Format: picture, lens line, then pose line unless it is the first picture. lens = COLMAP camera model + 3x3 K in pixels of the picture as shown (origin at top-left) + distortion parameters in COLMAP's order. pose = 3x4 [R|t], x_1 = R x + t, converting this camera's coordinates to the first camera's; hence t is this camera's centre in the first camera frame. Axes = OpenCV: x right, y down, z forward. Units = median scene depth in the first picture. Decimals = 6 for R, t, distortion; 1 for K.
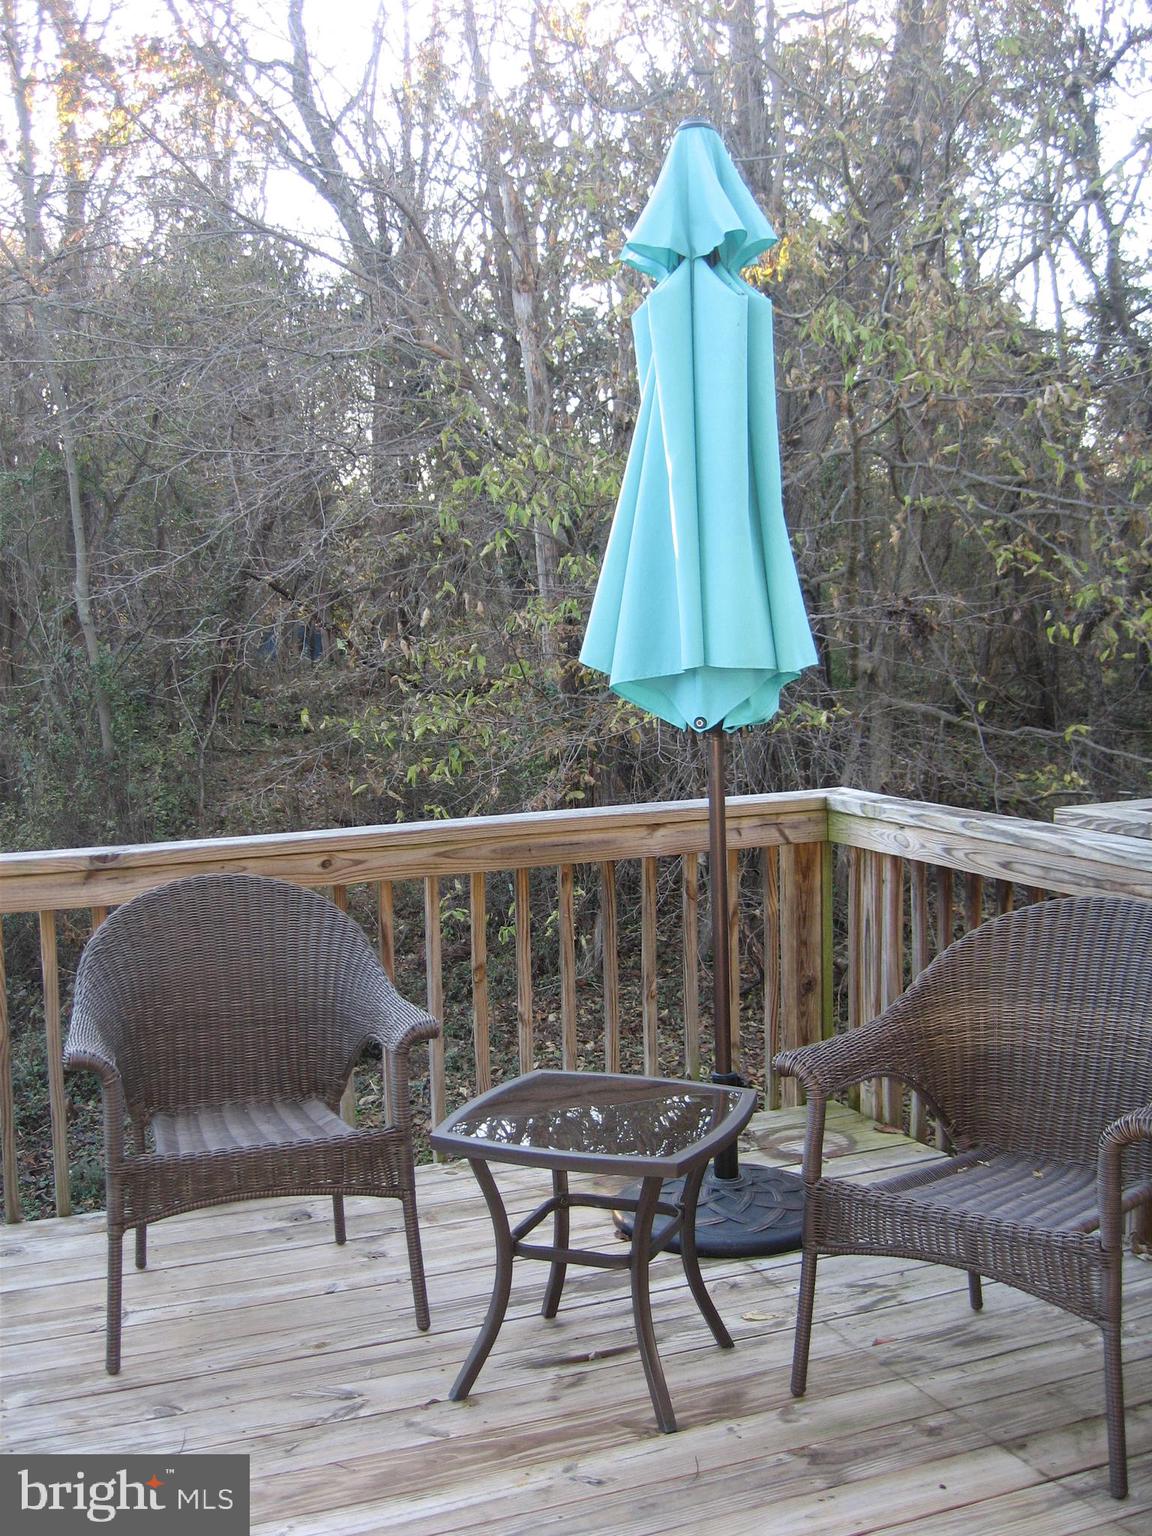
lens RADIAL K [[1691.7, 0, 575.4], [0, 1691.7, 768.2], [0, 0, 1]] dist [-0.056705, 0.000000]
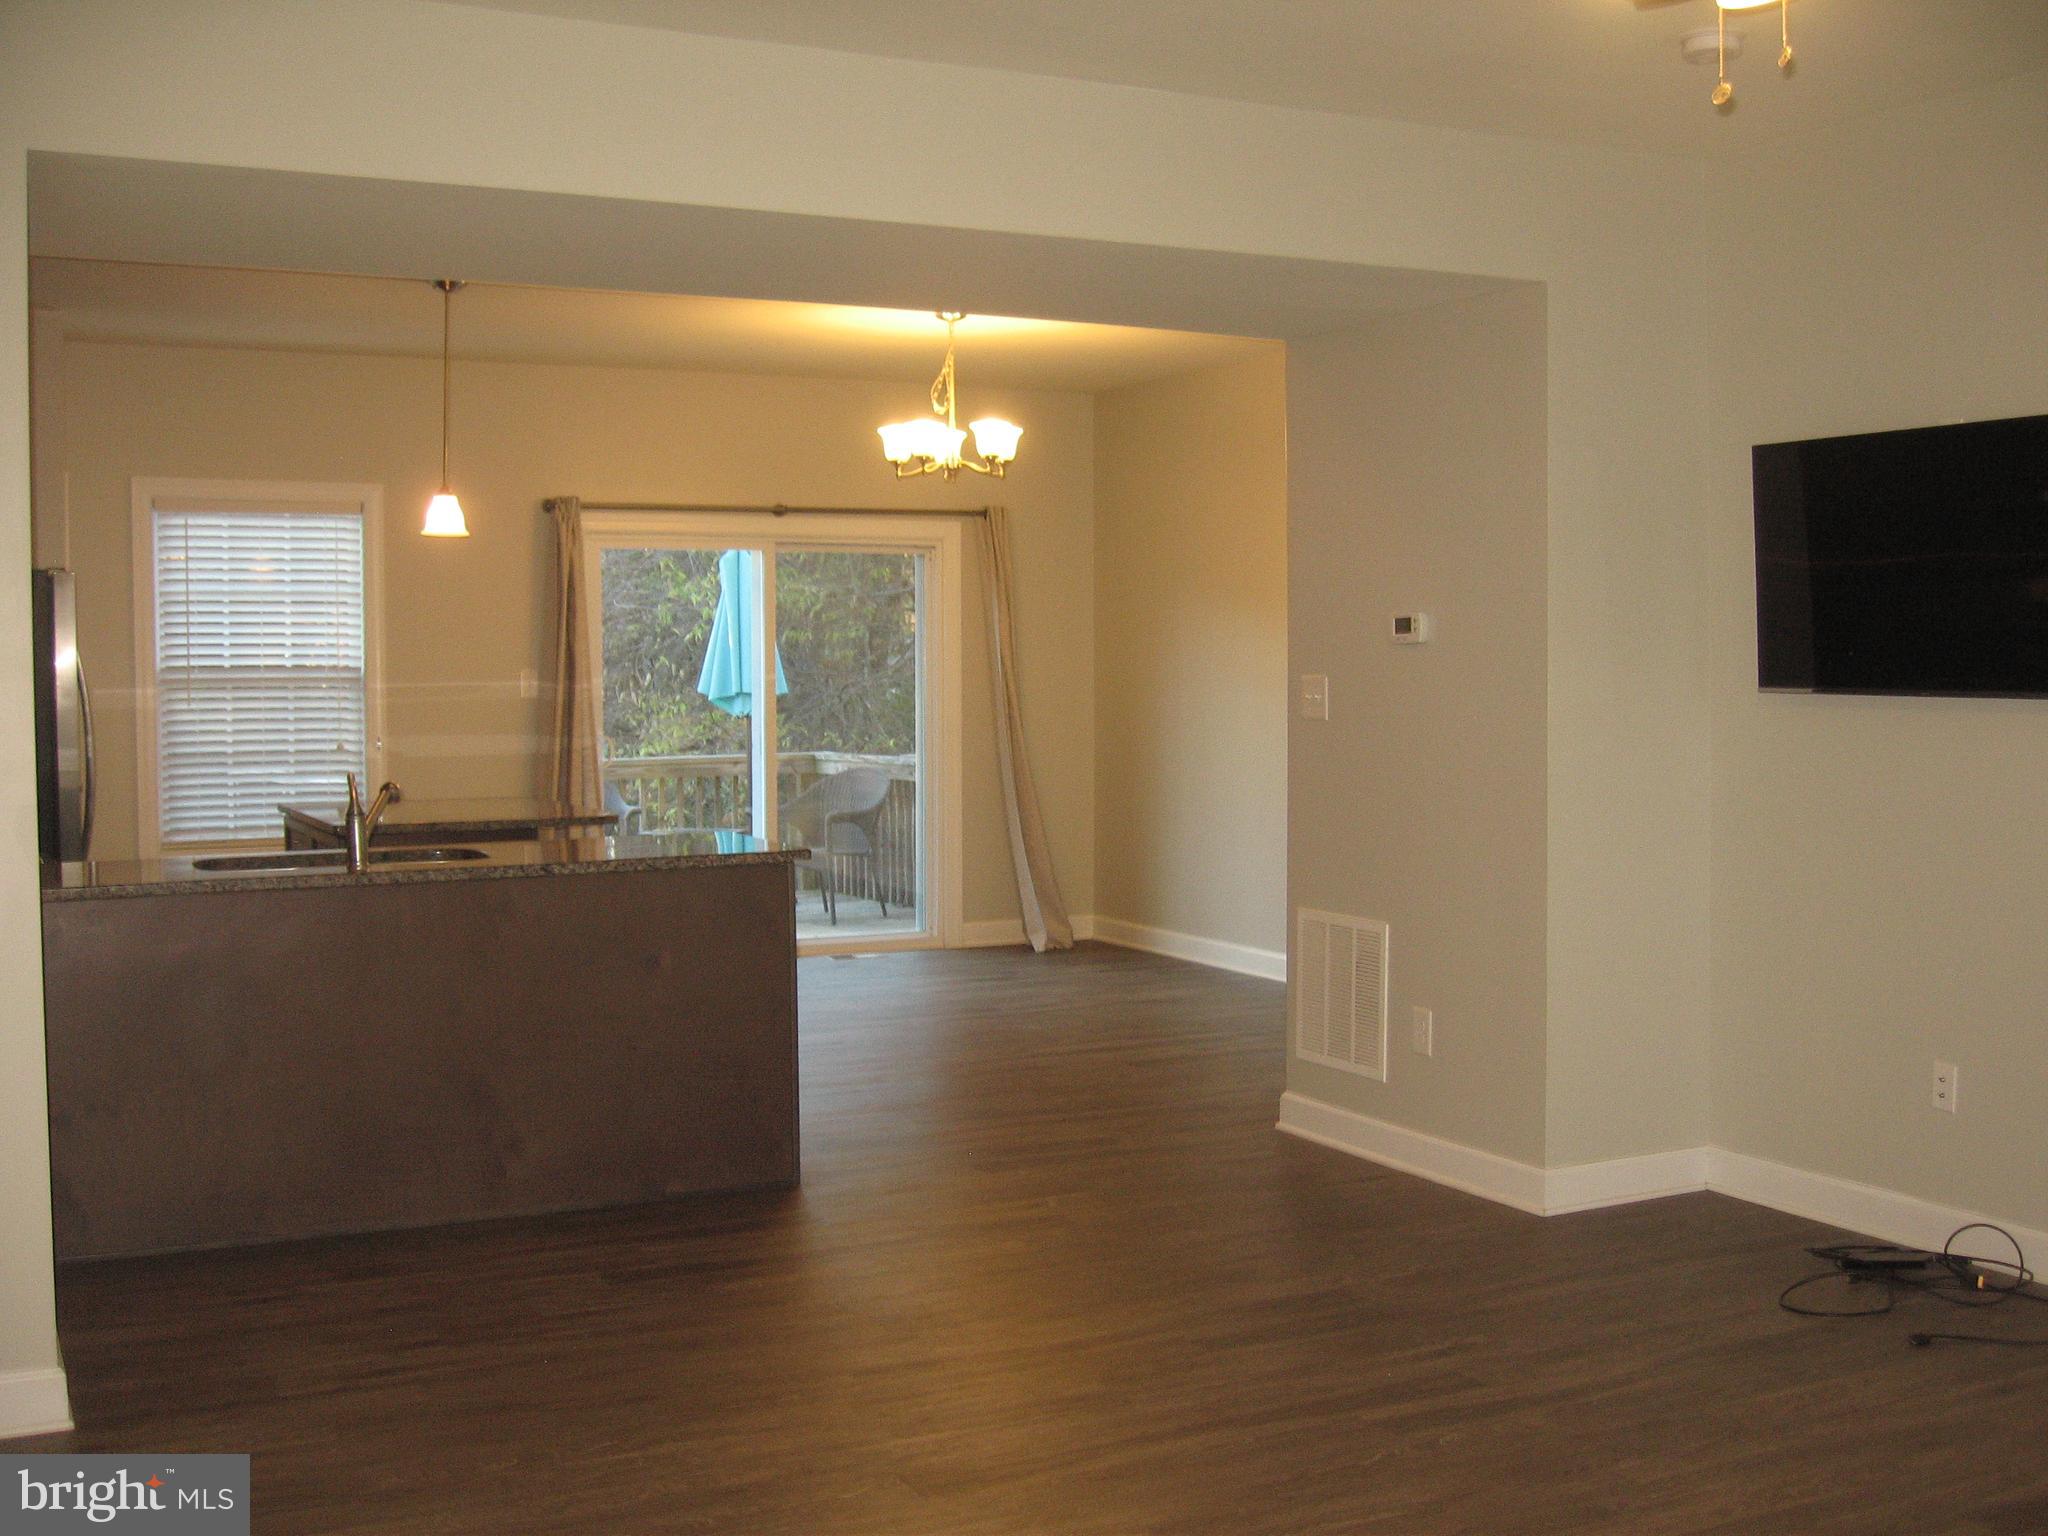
lens RADIAL K [[2255.6, 0, 1025.6], [0, 2255.6, 767.5], [0, 0, 1]] dist [-0.056705, 0.000000]
pose [[0.997570, 0.006106, 0.069407, 0.222749], [-0.002062, 0.998303, -0.058196, 0.216237], [-0.069644, 0.057911, 0.995890, -2.110653]]
